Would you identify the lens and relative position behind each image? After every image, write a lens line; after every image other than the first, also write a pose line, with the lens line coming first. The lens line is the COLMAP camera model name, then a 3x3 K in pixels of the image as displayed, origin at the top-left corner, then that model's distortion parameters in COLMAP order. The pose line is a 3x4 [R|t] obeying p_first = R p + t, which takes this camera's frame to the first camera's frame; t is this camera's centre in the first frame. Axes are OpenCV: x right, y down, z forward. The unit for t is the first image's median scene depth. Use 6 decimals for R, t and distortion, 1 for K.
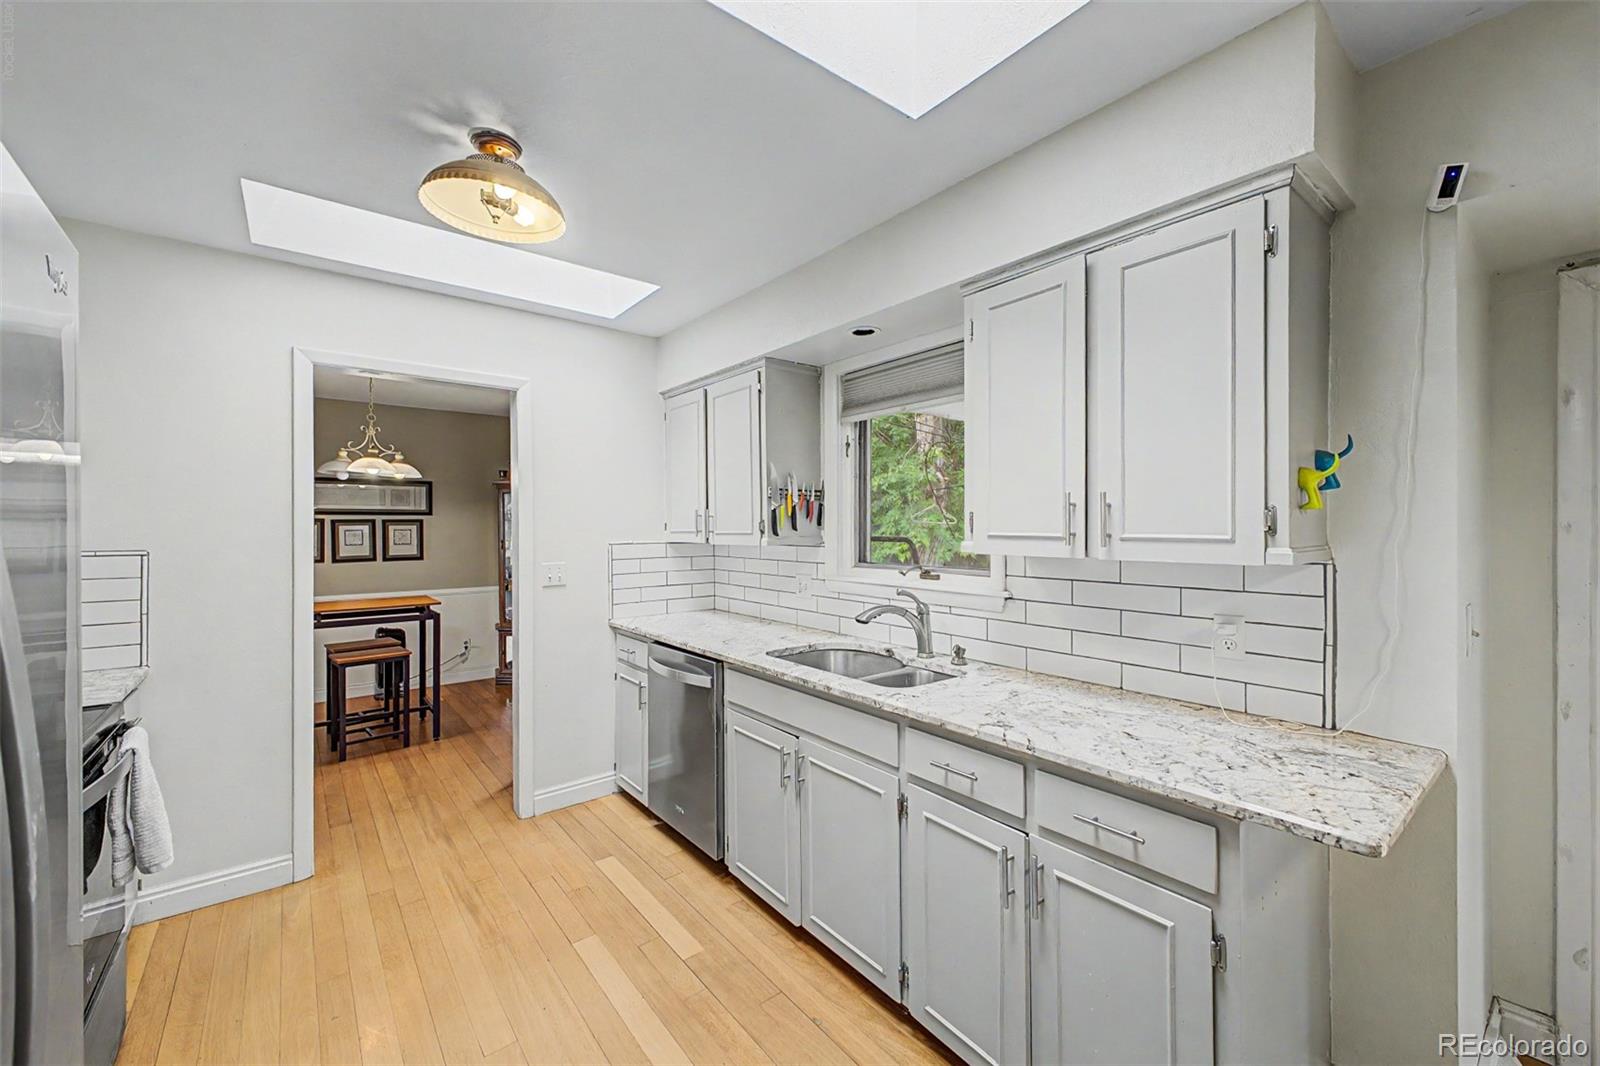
lens RADIAL K [[640.2, 0, 785.2], [0, 640.2, 530.9], [0, 0, 1]] dist [0.011859, -0.001076]
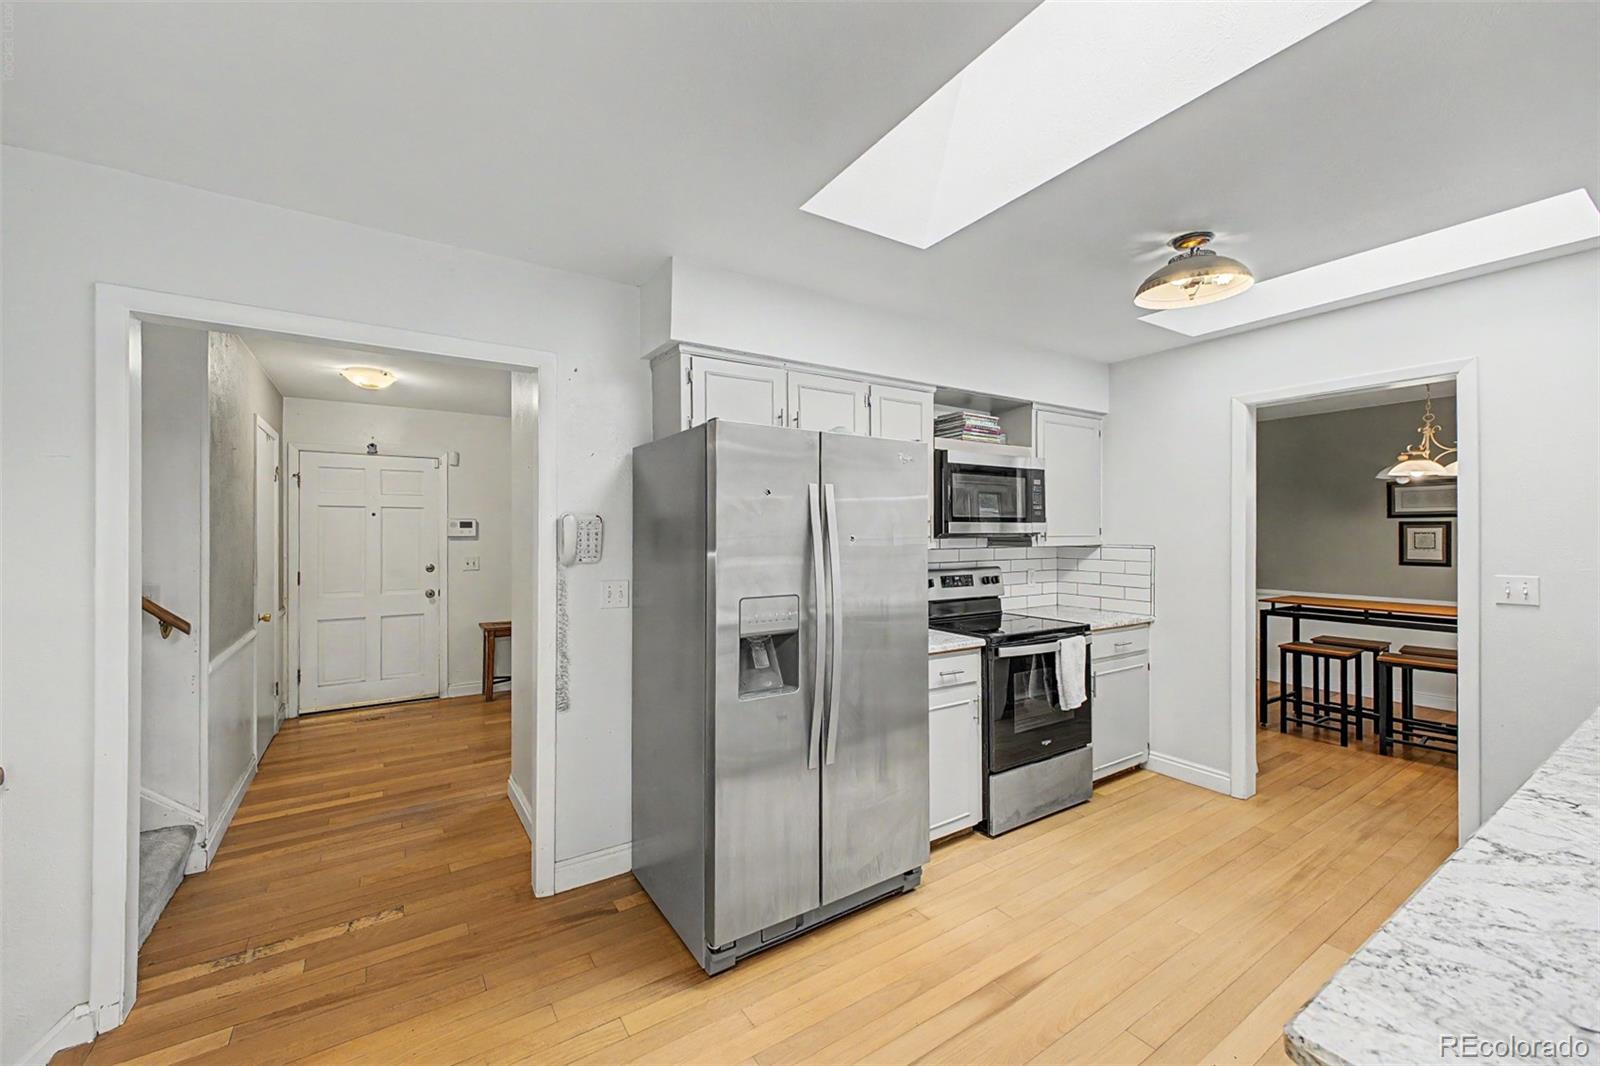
lens RADIAL K [[640.2, 0, 806.2], [0, 640.2, 528.7], [0, 0, 1]] dist [0.011859, -0.001076]
pose [[-0.080022, -0.000289, -0.996793, 0.837258], [-0.003464, 0.999994, -0.000011, -0.010222], [0.996787, 0.003452, -0.080022, 0.294904]]
